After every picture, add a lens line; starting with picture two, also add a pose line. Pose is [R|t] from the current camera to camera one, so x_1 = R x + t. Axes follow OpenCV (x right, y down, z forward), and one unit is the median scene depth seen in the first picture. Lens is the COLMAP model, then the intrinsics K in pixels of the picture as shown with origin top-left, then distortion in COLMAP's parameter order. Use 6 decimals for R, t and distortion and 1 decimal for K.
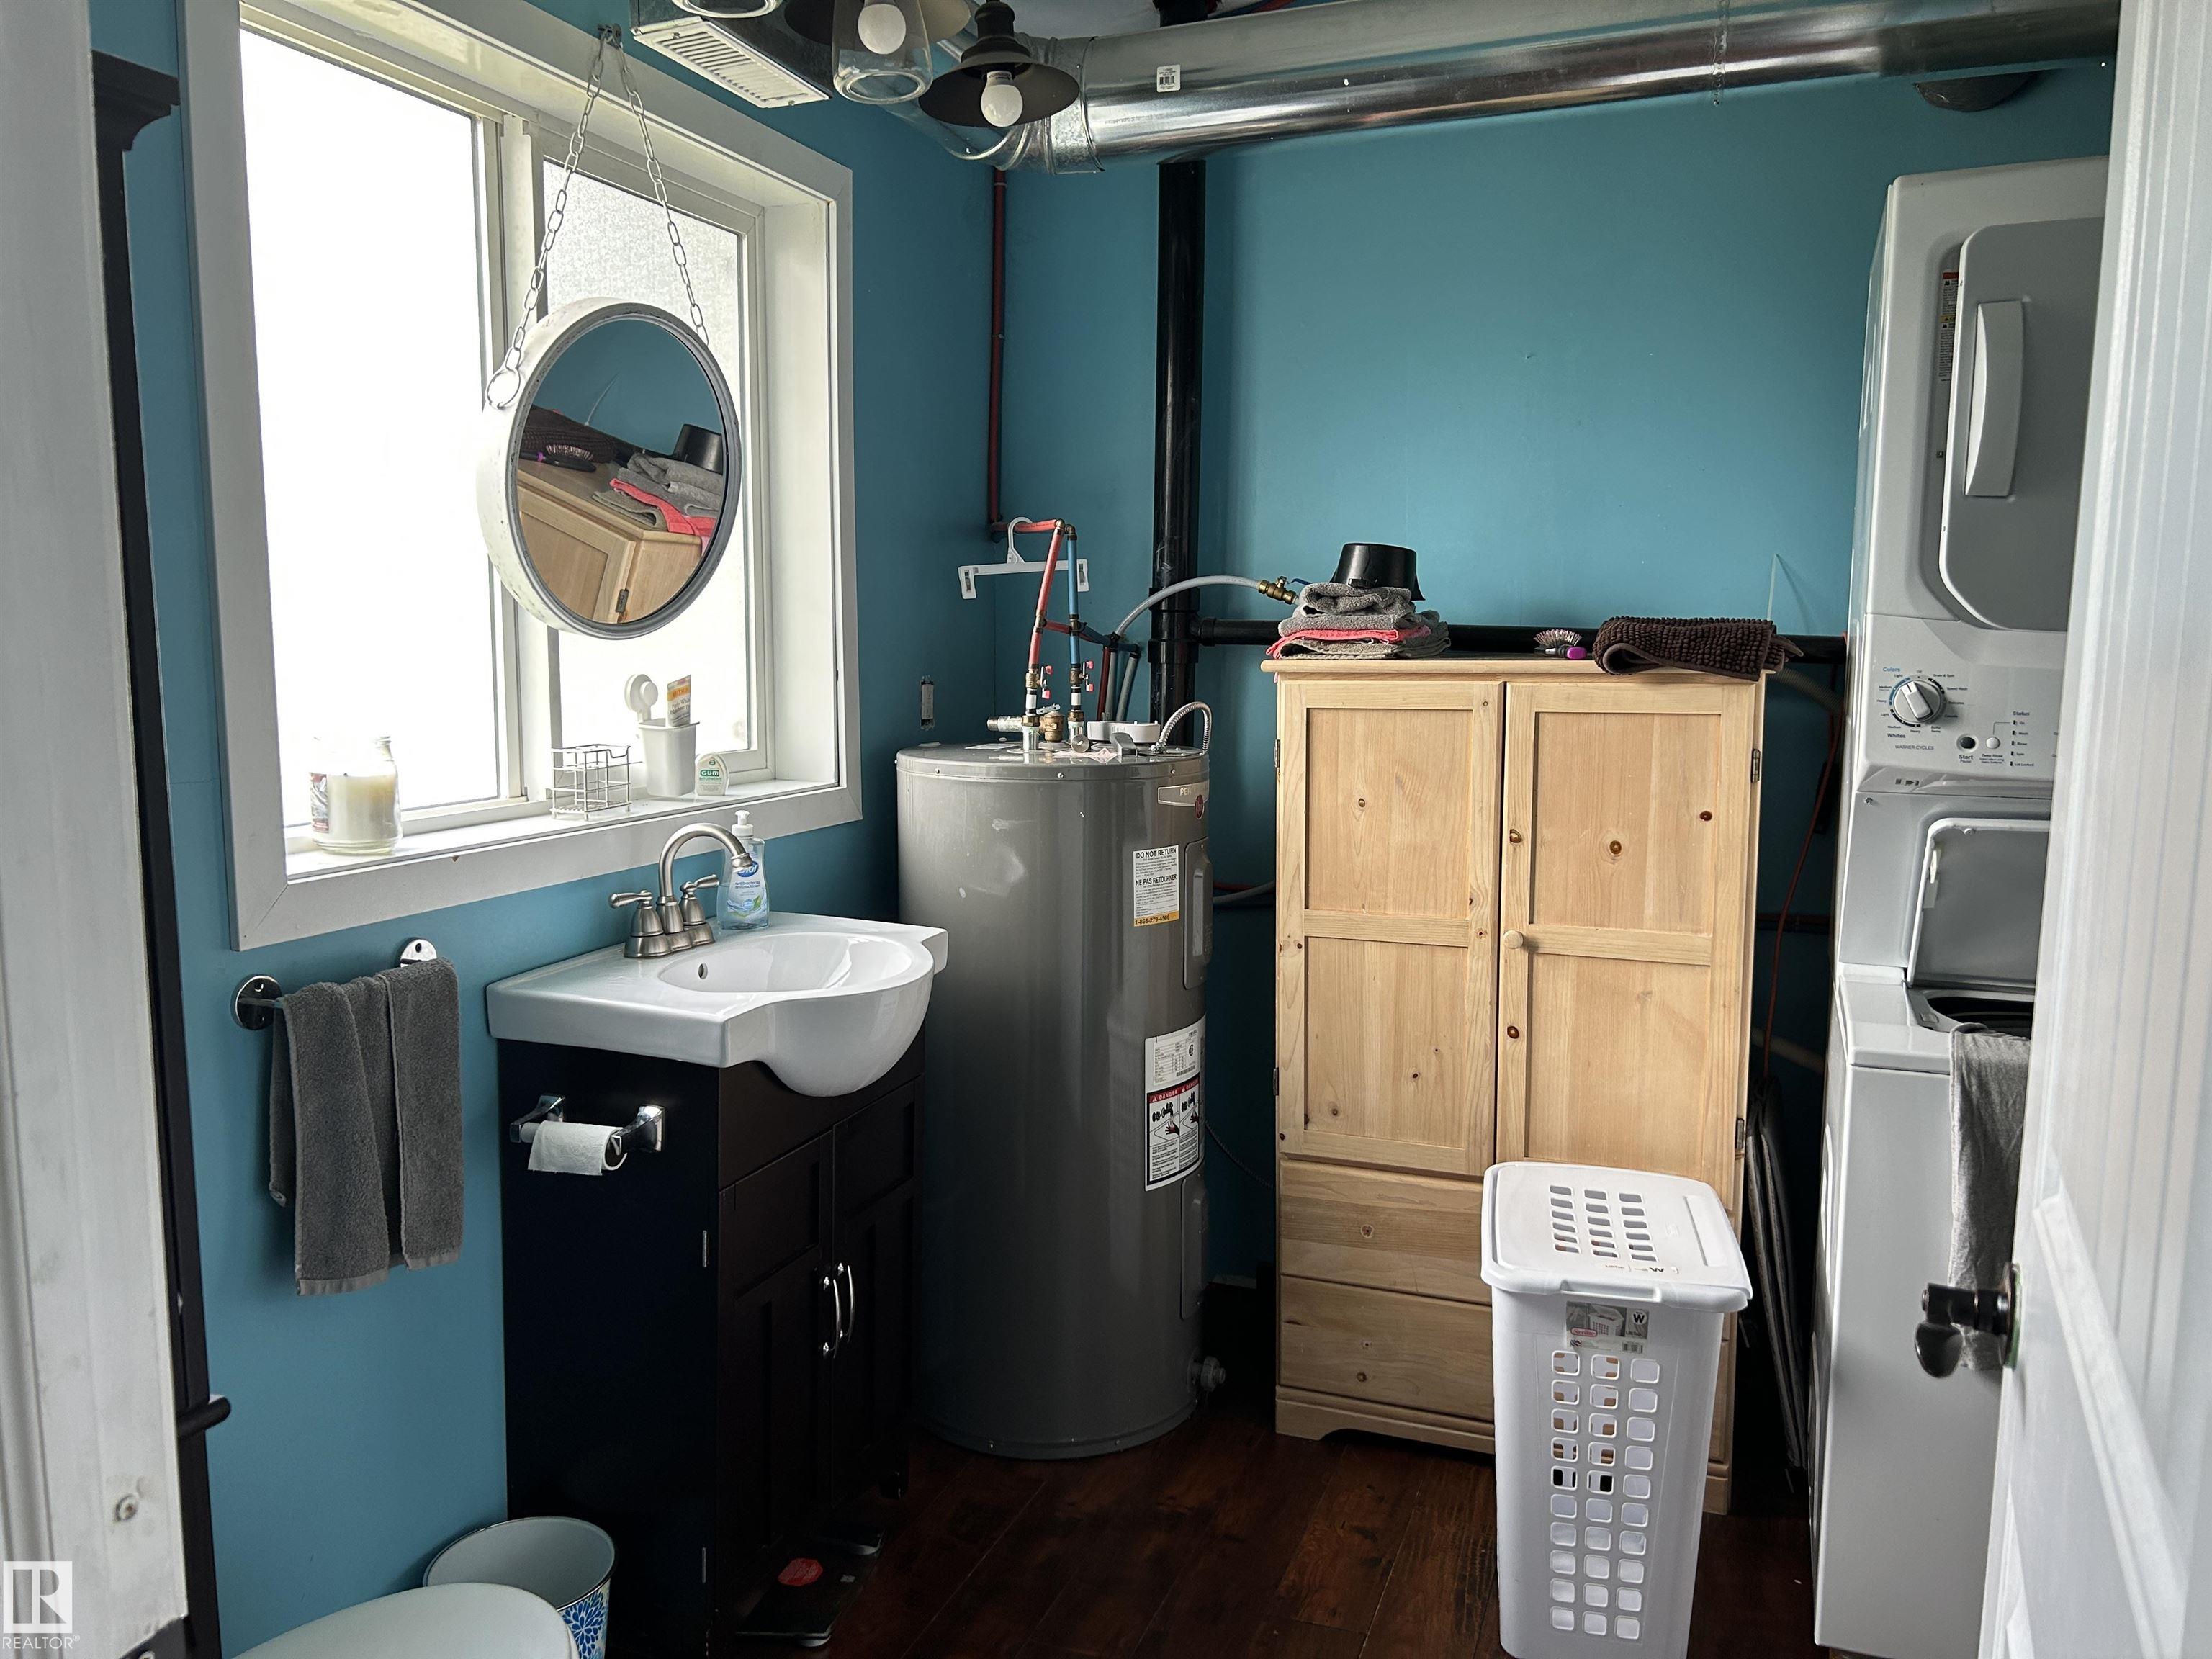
lens RADIAL K [[1658.0, 0, 1089.9], [0, 1658.0, 828.5], [0, 0, 1]] dist [0.056567, -0.056424]
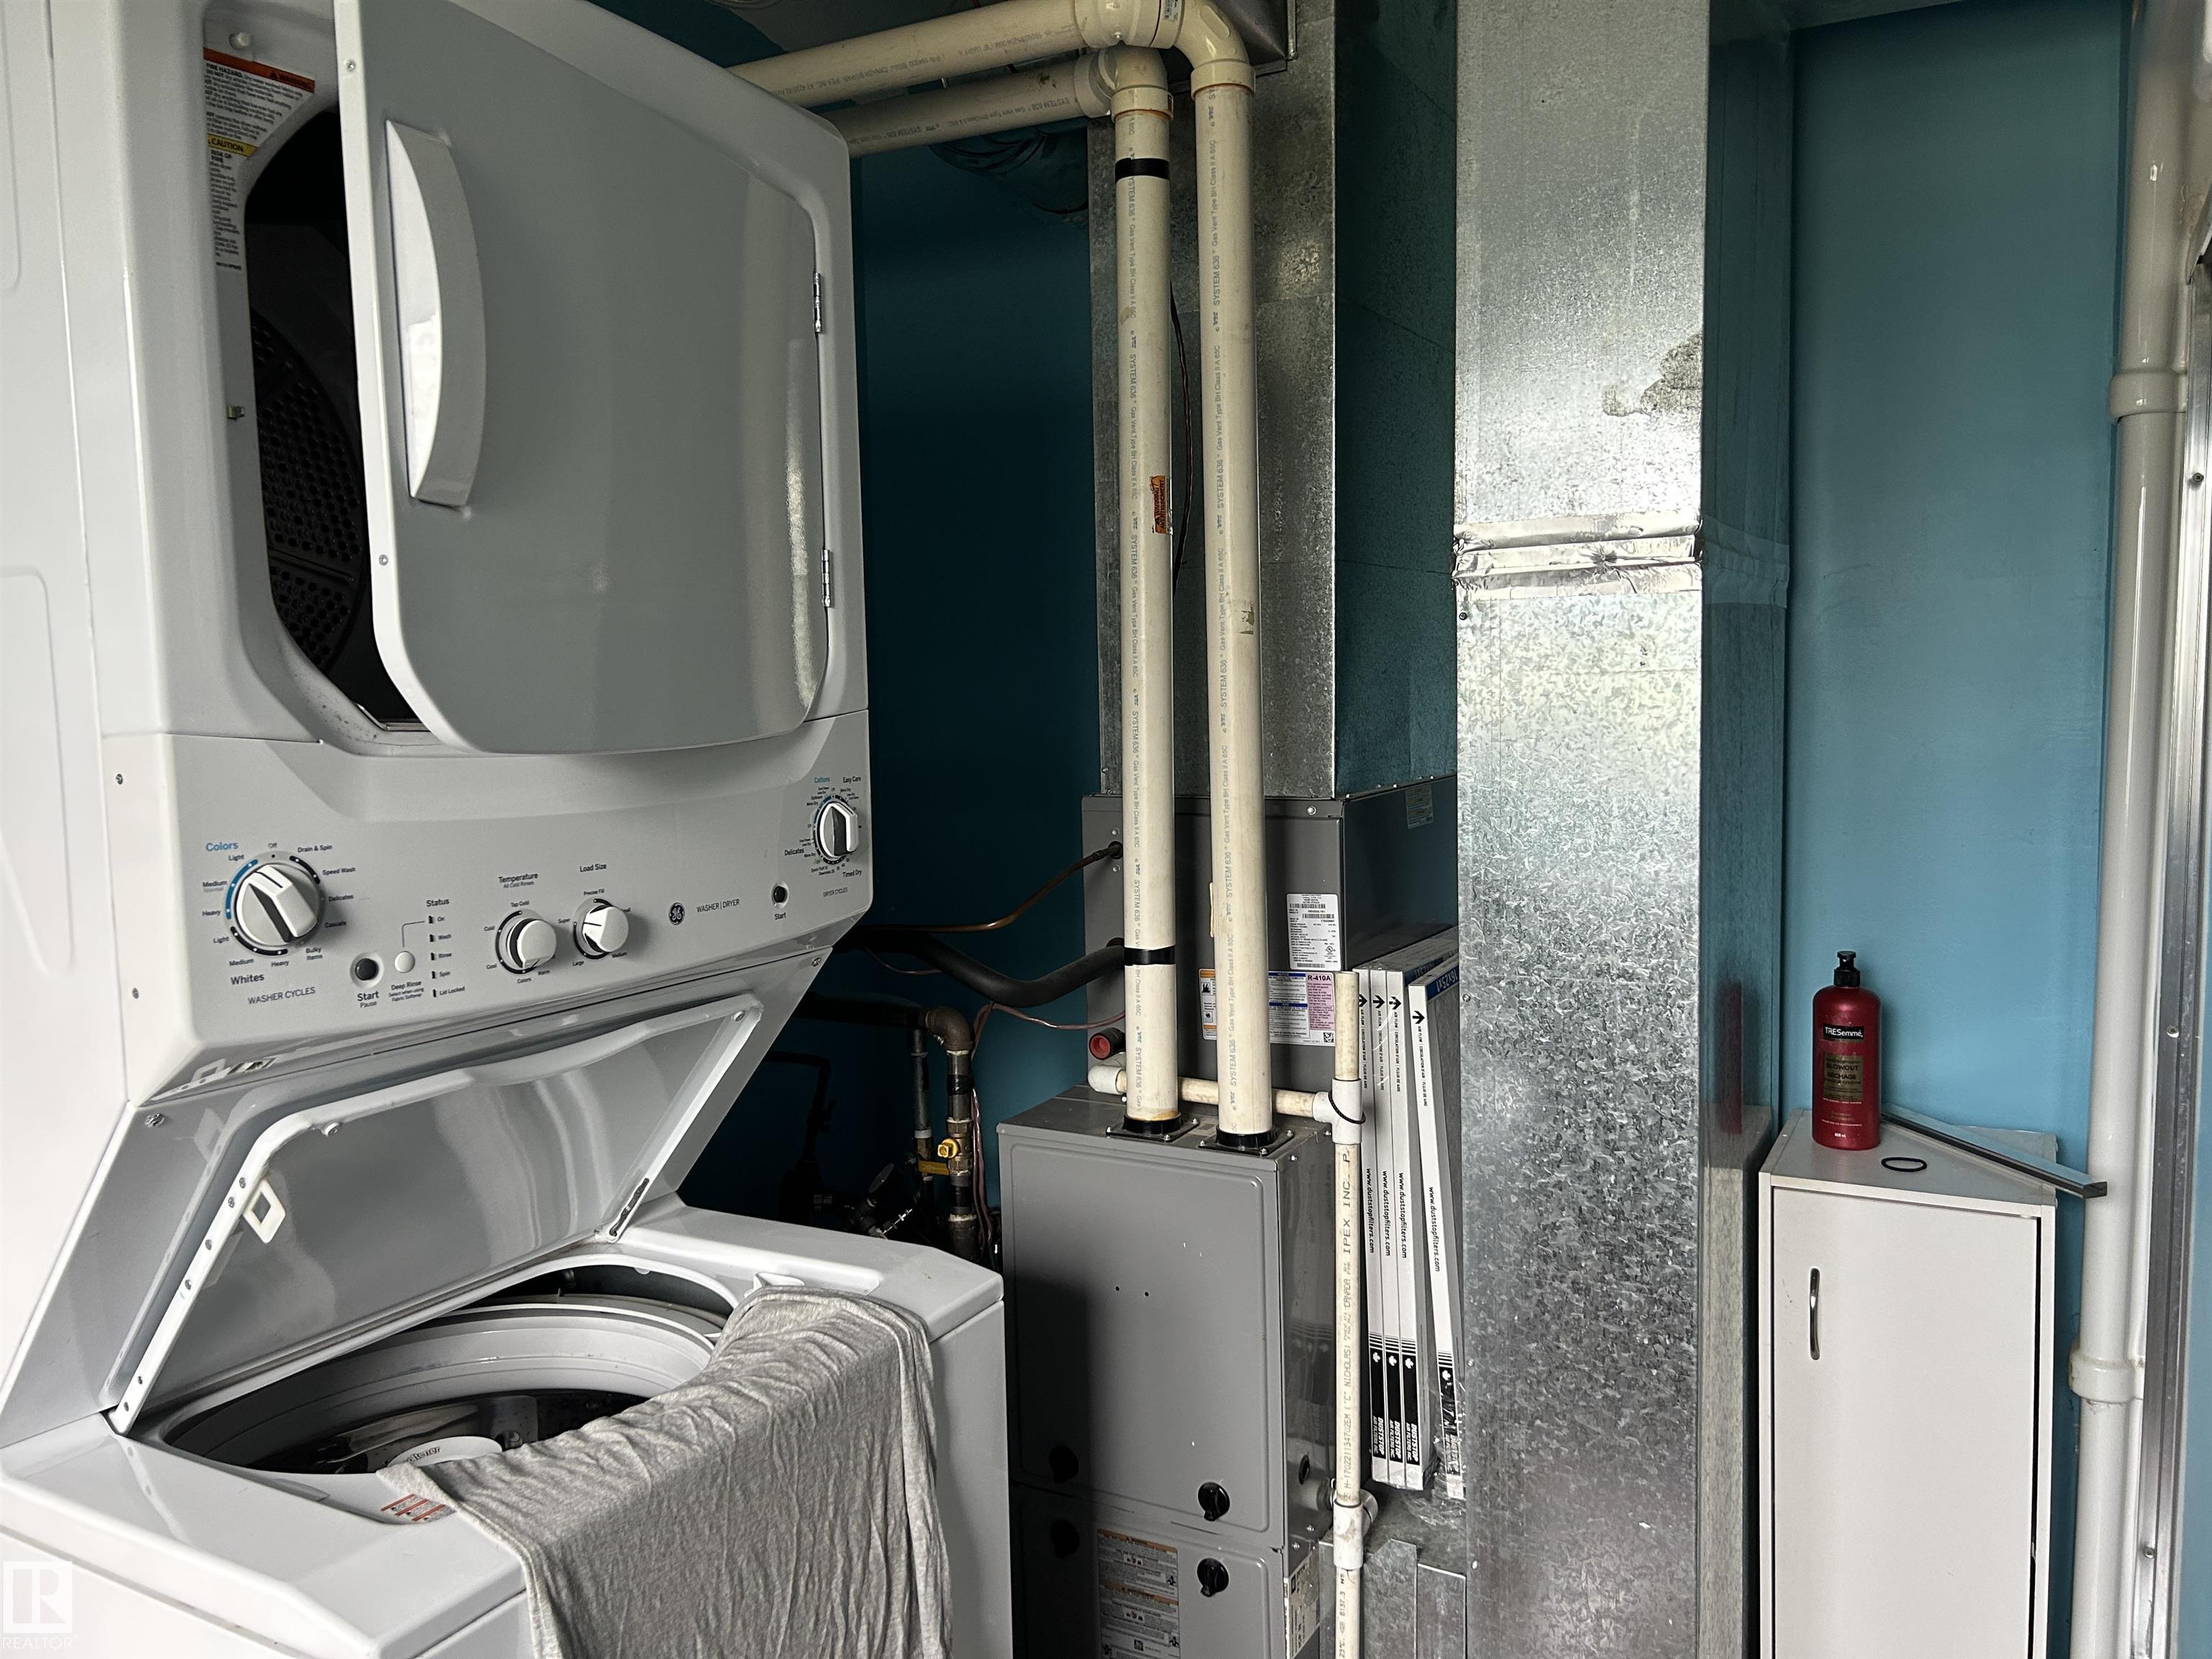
lens RADIAL K [[1658.0, 0, 1093.3], [0, 1658.0, 834.0], [0, 0, 1]] dist [0.056567, -0.056424]
pose [[0.100417, -0.094282, 0.990468, 0.028849], [0.140986, 0.986803, 0.079640, -0.102763], [-0.984906, 0.131645, 0.112384, 0.709796]]
